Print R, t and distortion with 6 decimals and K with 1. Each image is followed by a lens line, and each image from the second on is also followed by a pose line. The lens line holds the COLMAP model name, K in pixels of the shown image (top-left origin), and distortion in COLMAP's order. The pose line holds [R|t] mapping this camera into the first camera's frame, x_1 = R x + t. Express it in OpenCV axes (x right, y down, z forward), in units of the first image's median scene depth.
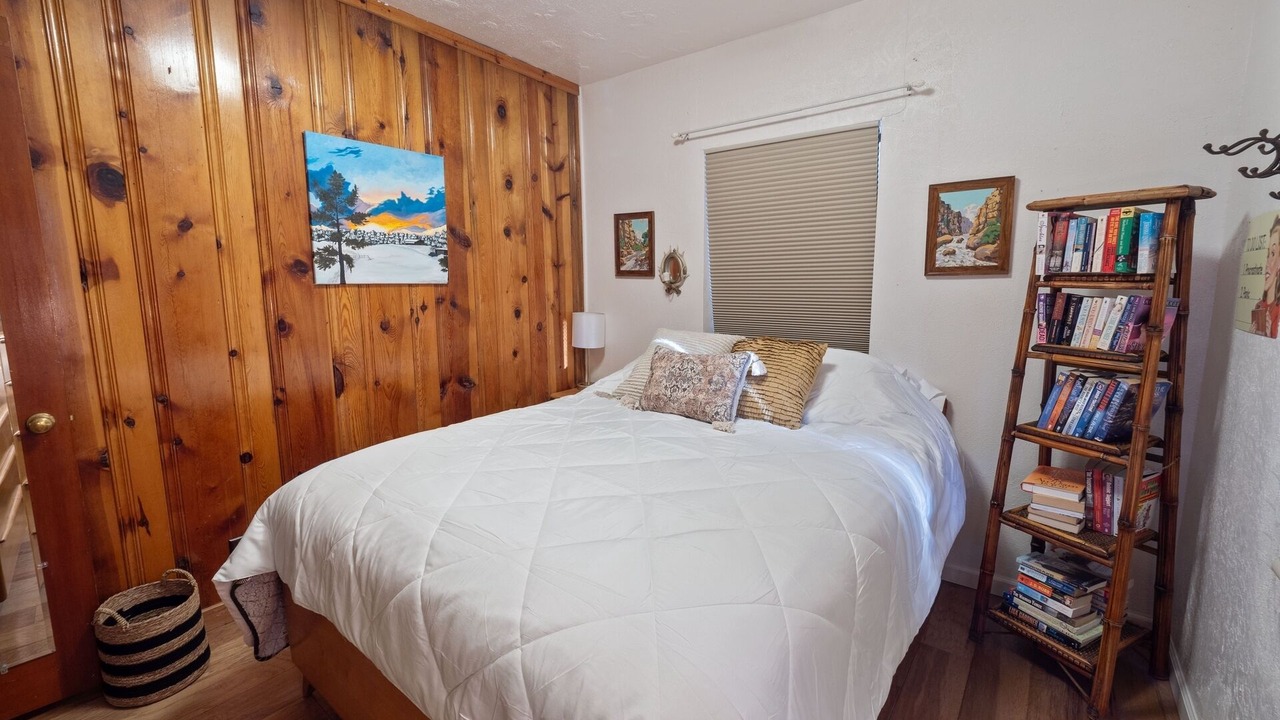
lens RADIAL K [[536.7, 0, 645.5], [0, 536.7, 356.4], [0, 0, 1]] dist [-0.023631, 0.008141]
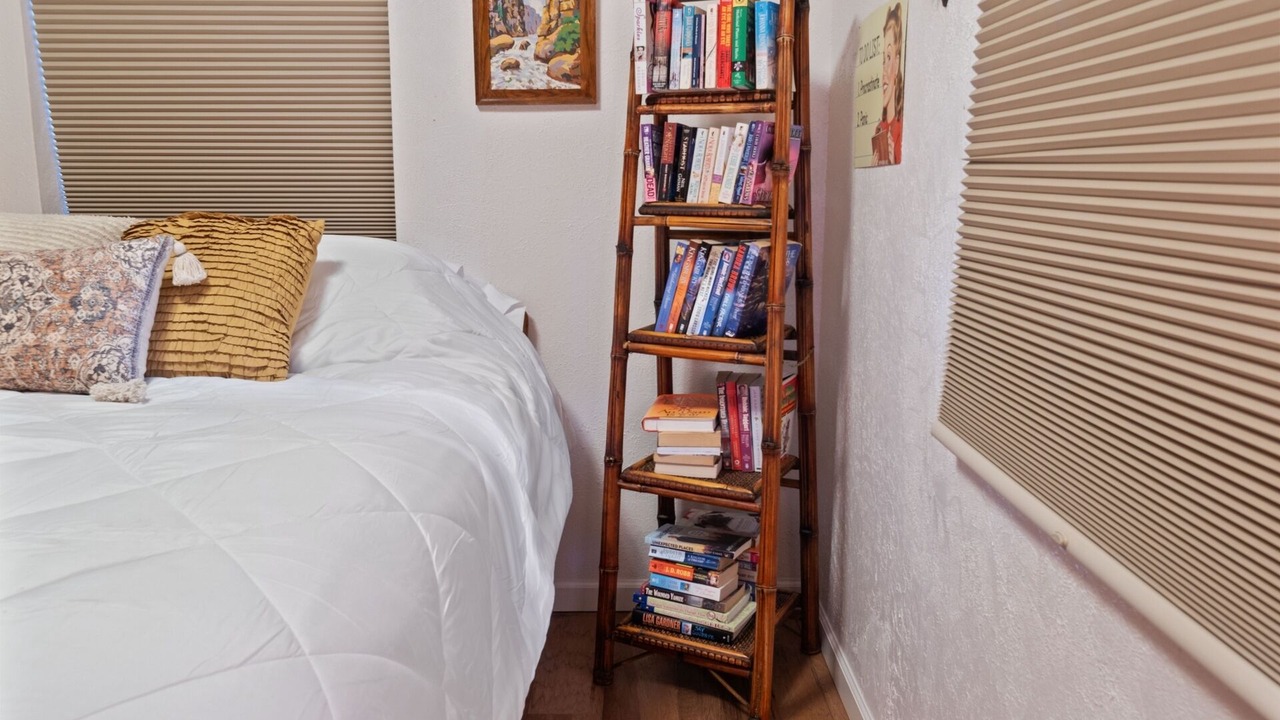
lens RADIAL K [[956.8, 0, 632.5], [0, 956.8, 350.1], [0, 0, 1]] dist [0.008150, 0.012043]
pose [[0.791732, -0.097404, 0.603053, 0.000263], [0.078911, 0.995242, 0.057150, 0.088386], [-0.605751, 0.002340, 0.795651, 0.078068]]
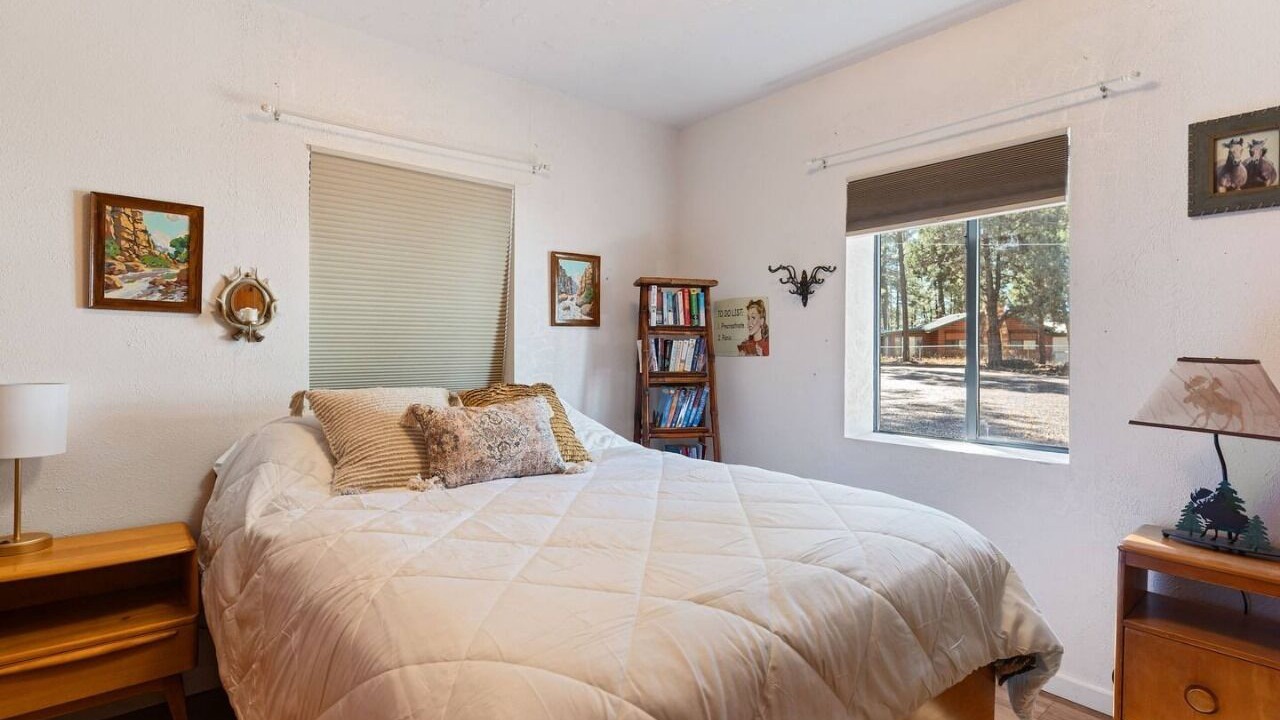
lens RADIAL K [[622.6, 0, 641.1], [0, 622.6, 357.4], [0, 0, 1]] dist [-0.000127, 0.000112]
pose [[0.200965, -0.001021, 0.979598, -0.986425], [0.141612, 0.989526, -0.028021, -0.020588], [-0.969309, 0.144354, 0.199005, 0.687729]]
